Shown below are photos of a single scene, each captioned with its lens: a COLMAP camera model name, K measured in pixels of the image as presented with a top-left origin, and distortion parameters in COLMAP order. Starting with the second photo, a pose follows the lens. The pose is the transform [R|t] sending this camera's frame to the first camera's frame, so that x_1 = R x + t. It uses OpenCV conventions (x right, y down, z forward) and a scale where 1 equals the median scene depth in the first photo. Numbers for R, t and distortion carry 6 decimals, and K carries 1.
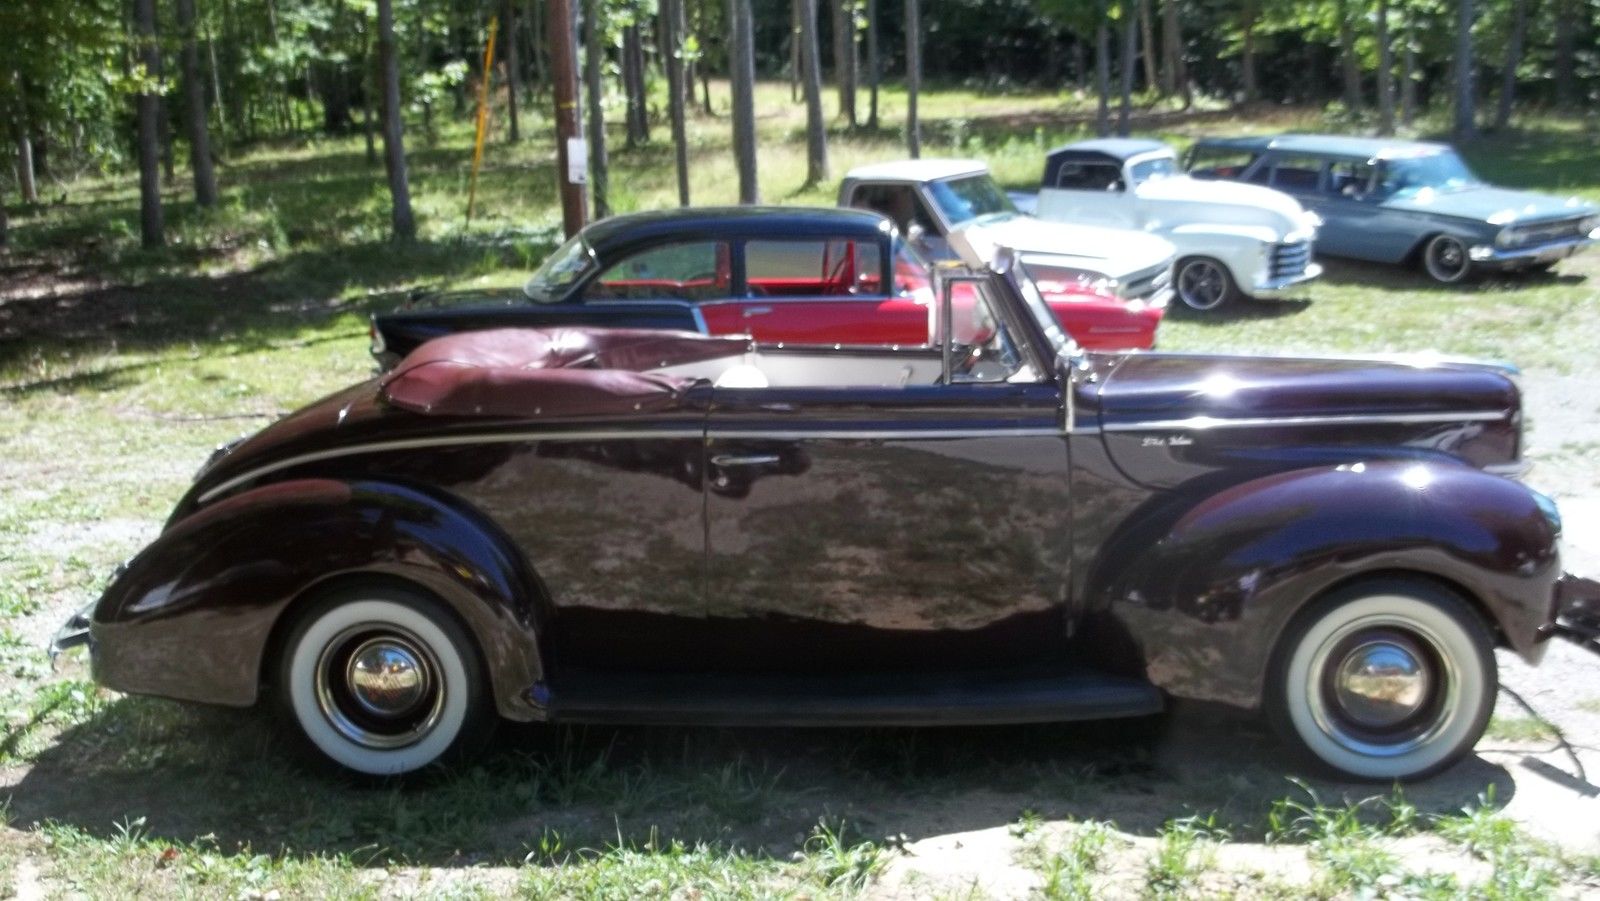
lens RADIAL K [[1585.3, 0, 800.0], [0, 1585.3, 450.5], [0, 0, 1]] dist [-0.109258, 0.171651]
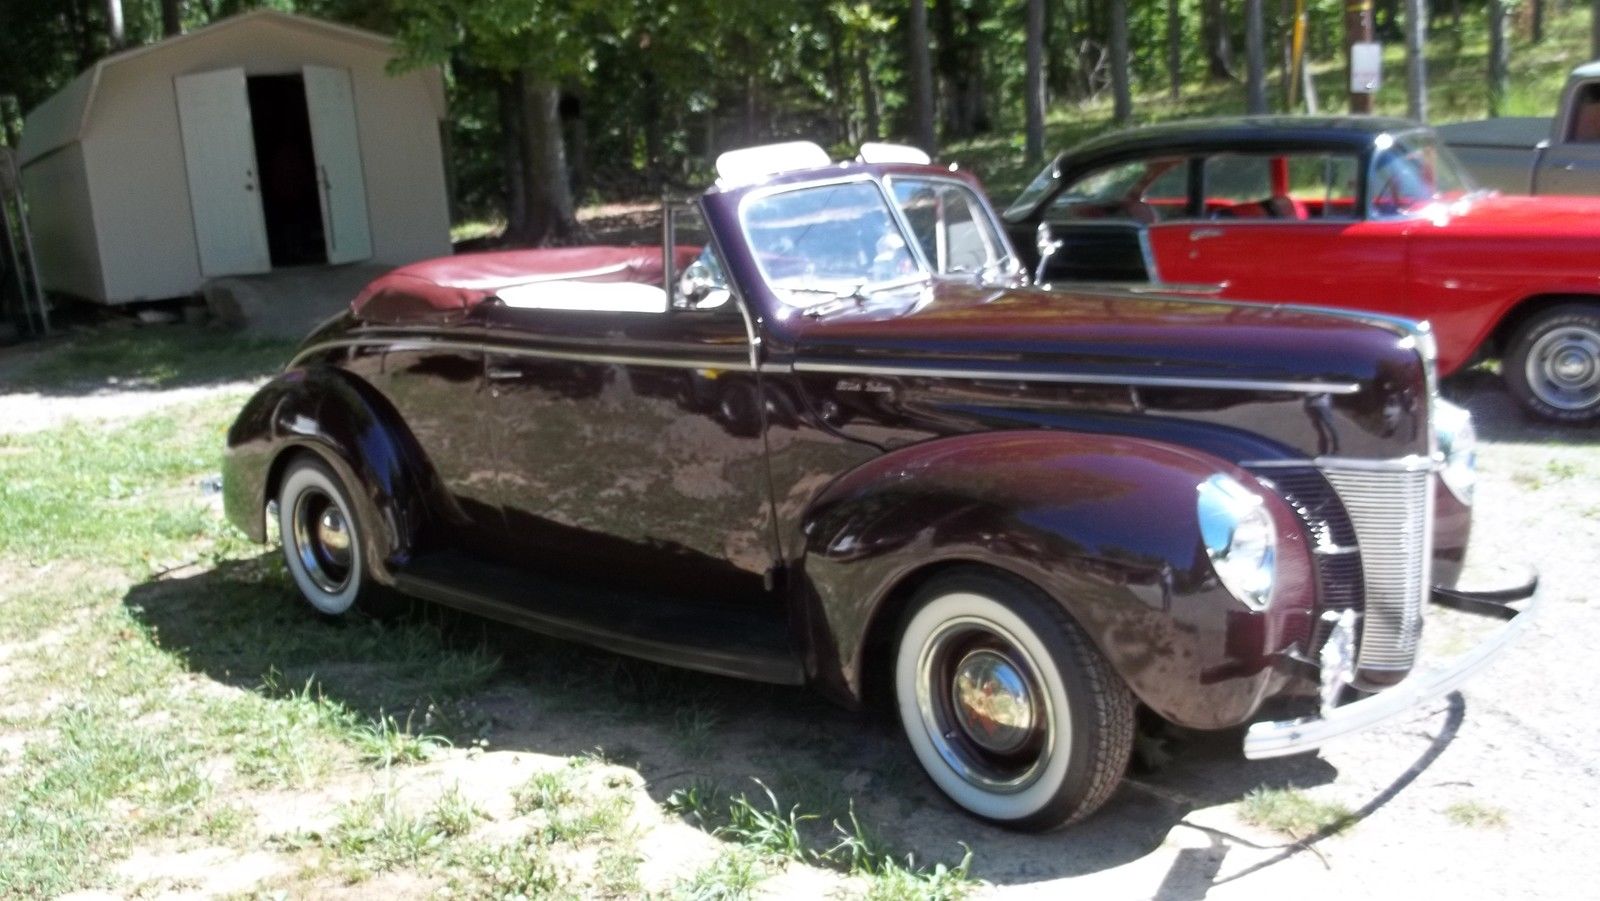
lens RADIAL K [[1585.3, 0, 800.0], [0, 1585.3, 450.5], [0, 0, 1]] dist [-0.109258, 0.171651]
pose [[0.757577, 0.097439, -0.645432, 0.390204], [-0.062973, 0.995093, 0.076311, -0.017796], [0.649701, -0.017167, 0.759996, 0.152681]]
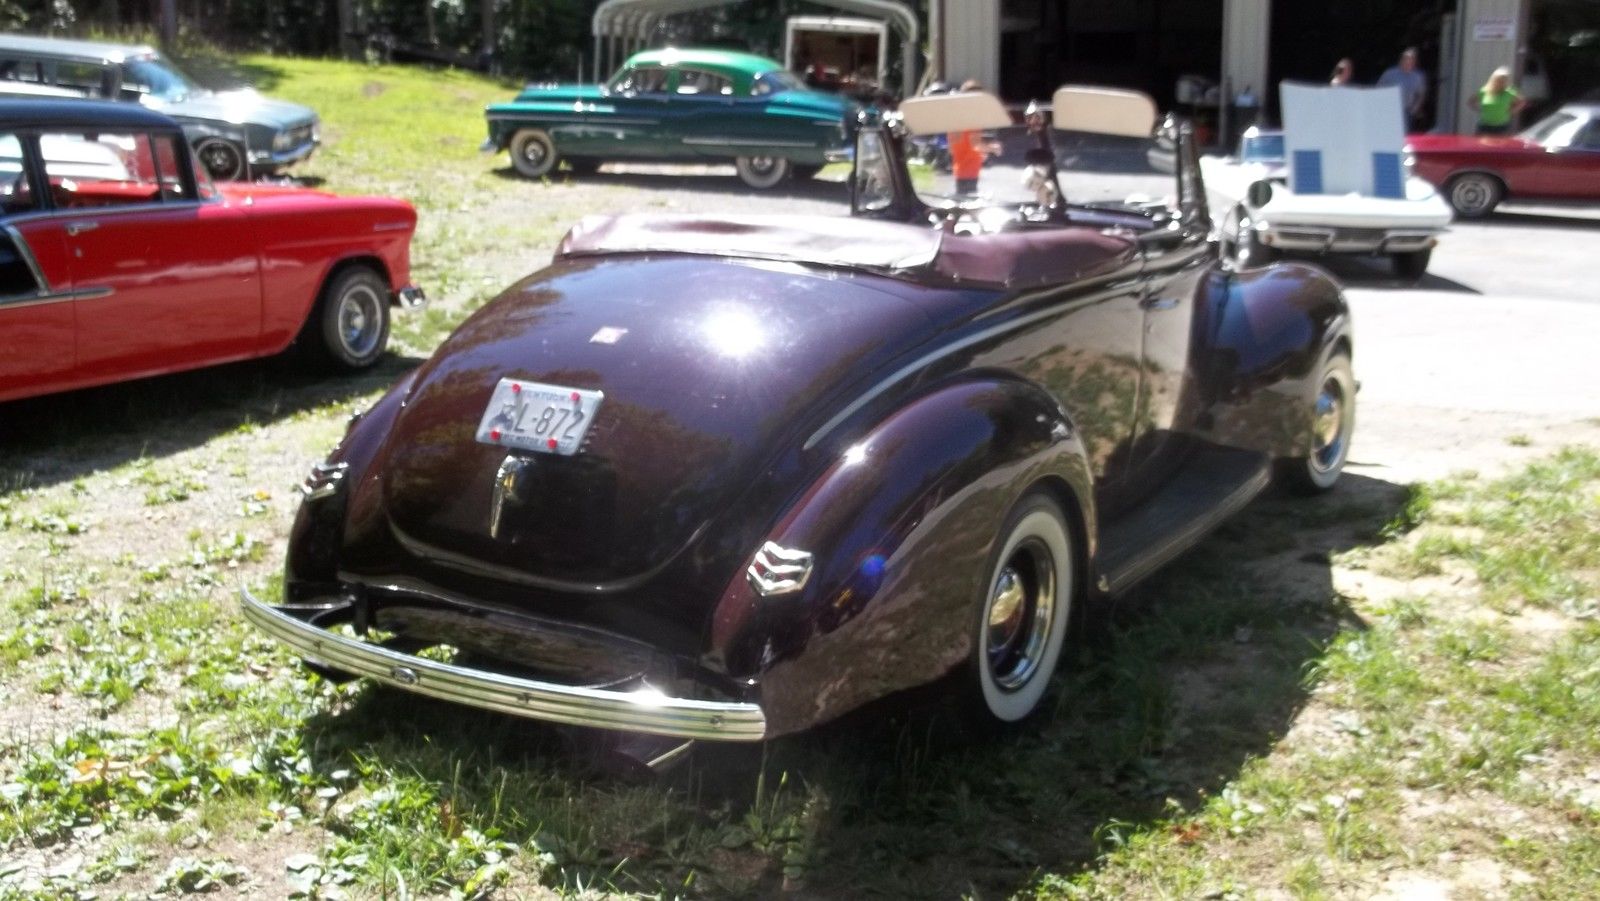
lens RADIAL K [[1585.3, 0, 800.0], [0, 1585.3, 450.5], [0, 0, 1]] dist [-0.109258, 0.171651]
pose [[0.516267, -0.171380, 0.839105, -0.499881], [0.130501, 0.984074, 0.120696, -0.027373], [-0.846427, 0.047193, 0.530410, 0.312381]]
